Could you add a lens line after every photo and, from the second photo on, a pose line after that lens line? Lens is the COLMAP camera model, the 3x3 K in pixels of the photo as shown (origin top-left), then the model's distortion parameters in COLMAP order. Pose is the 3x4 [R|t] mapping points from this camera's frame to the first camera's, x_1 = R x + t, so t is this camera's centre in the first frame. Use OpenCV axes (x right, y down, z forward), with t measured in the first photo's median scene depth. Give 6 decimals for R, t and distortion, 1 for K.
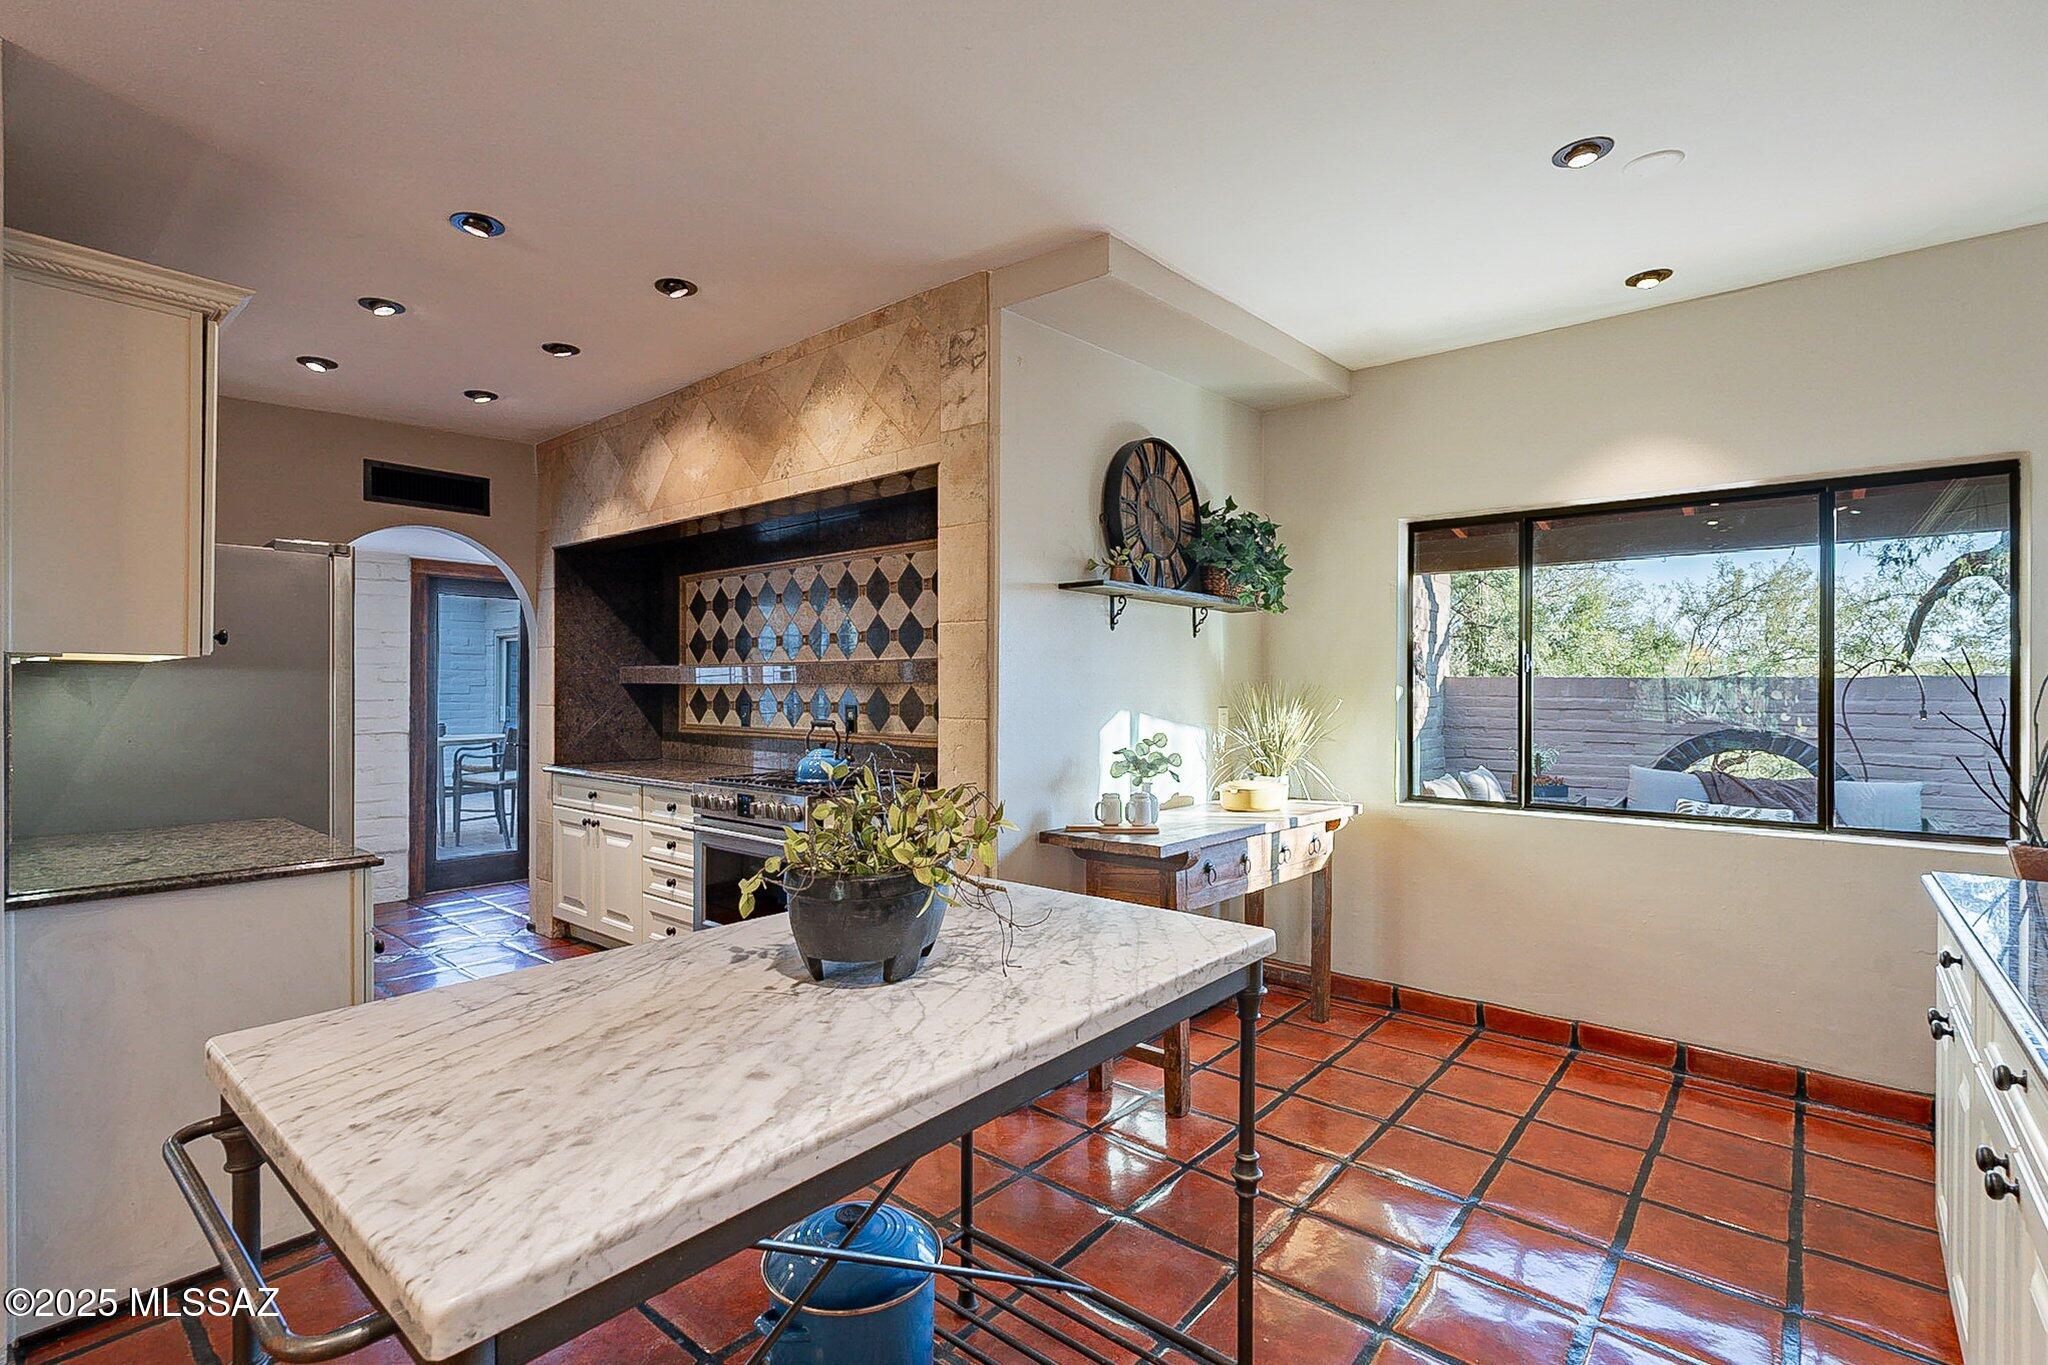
lens RADIAL K [[949.5, 0, 1019.9], [0, 949.5, 691.2], [0, 0, 1]] dist [-0.000085, -0.000407]
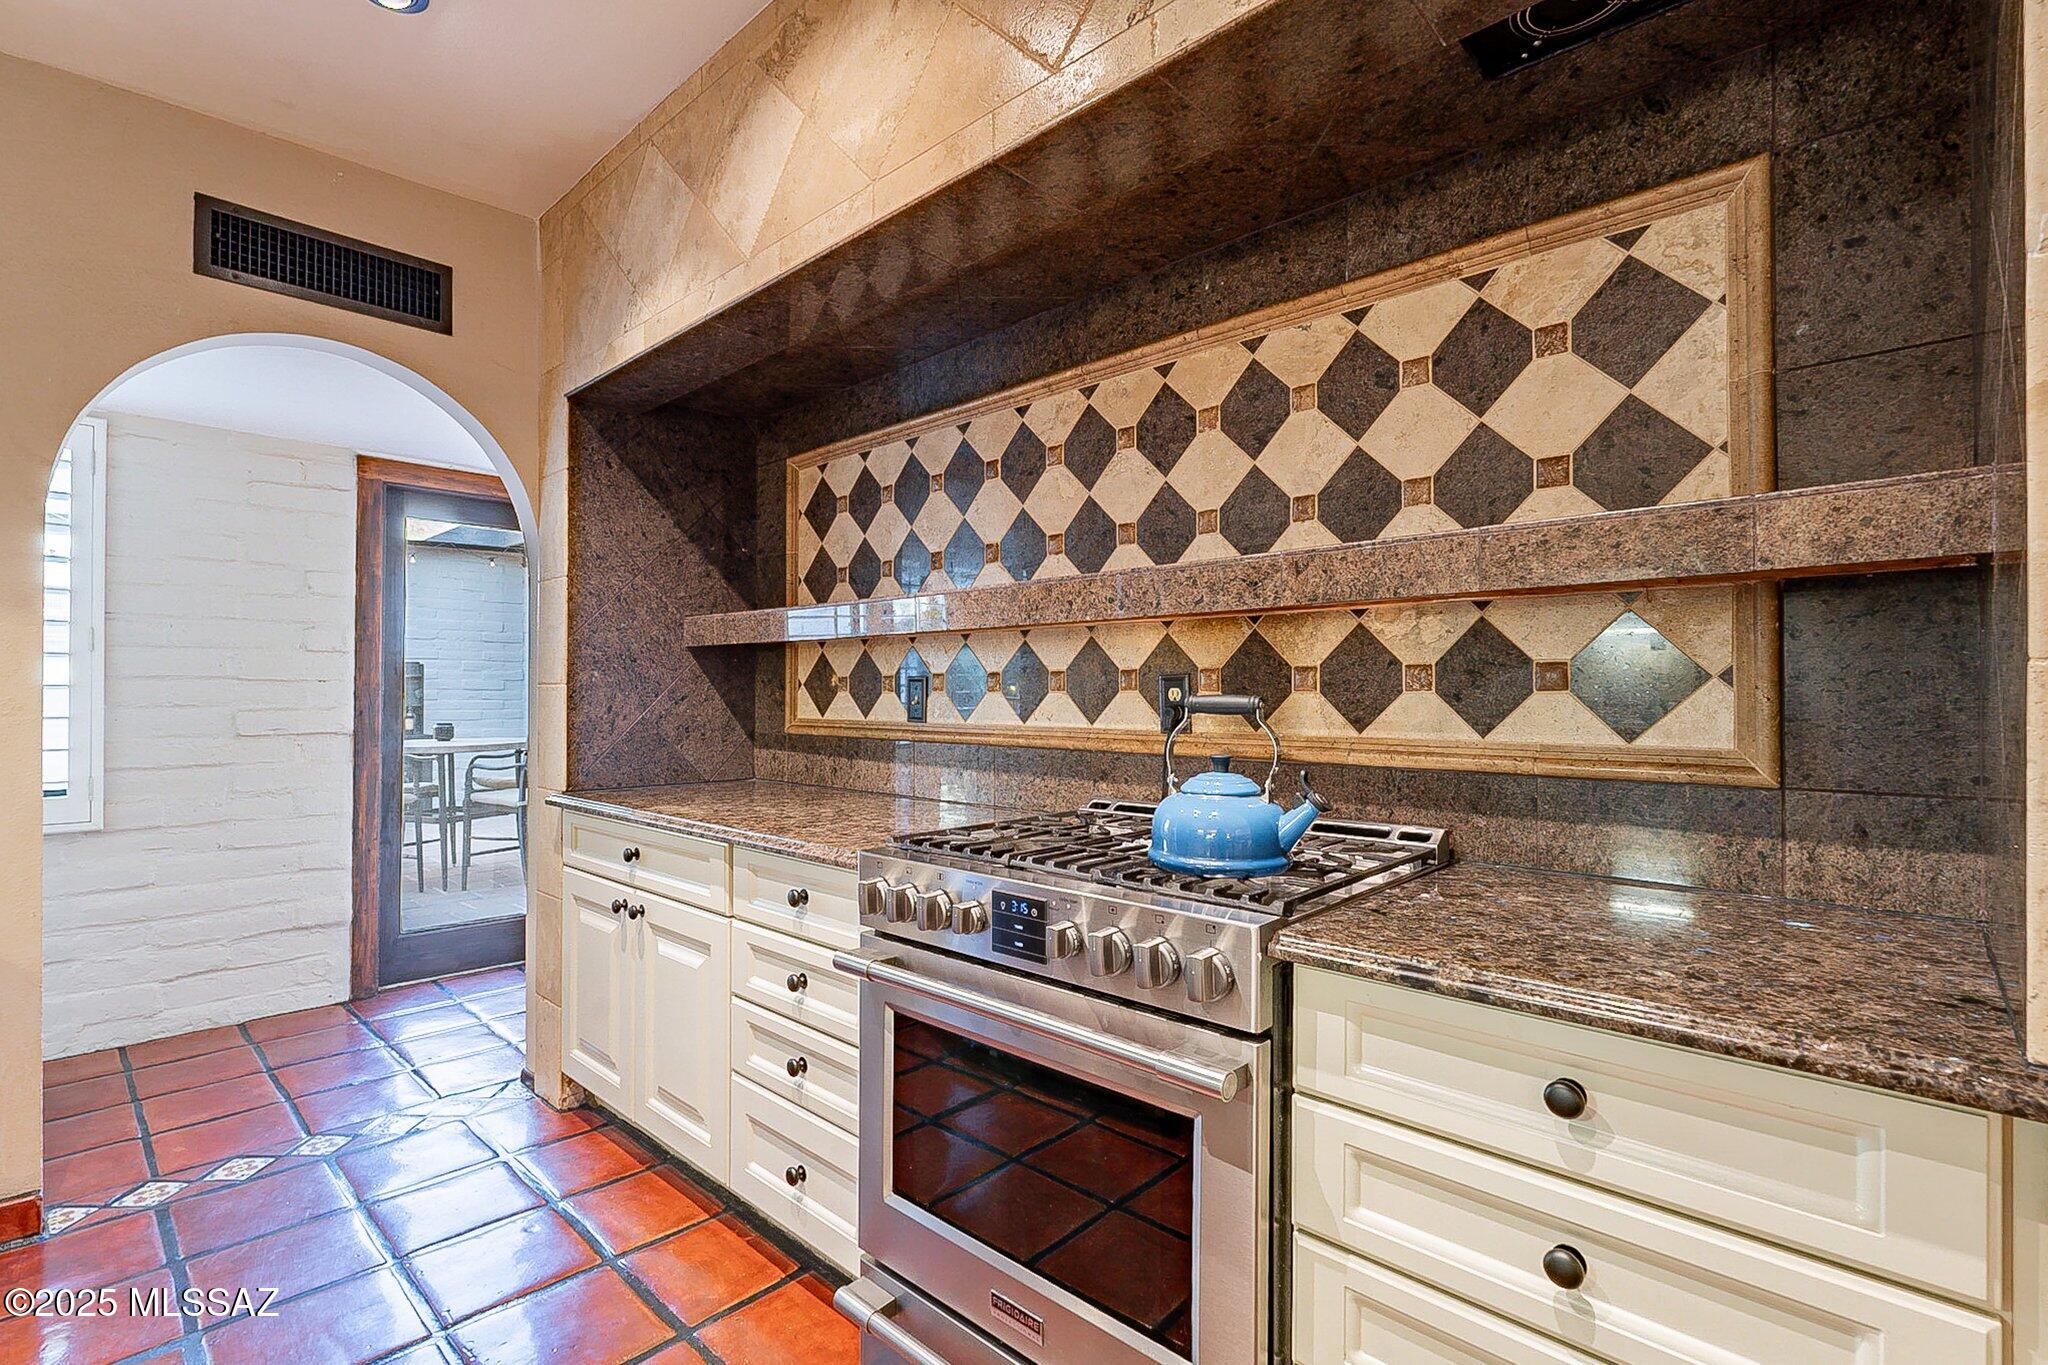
lens RADIAL K [[949.5, 0, 1017.9], [0, 949.5, 692.5], [0, 0, 1]] dist [-0.000085, -0.000407]
pose [[0.998490, 0.001397, -0.054922, -0.199177], [-0.001778, 0.999975, -0.006874, 0.023921], [0.054911, 0.006961, 0.998467, 0.464611]]
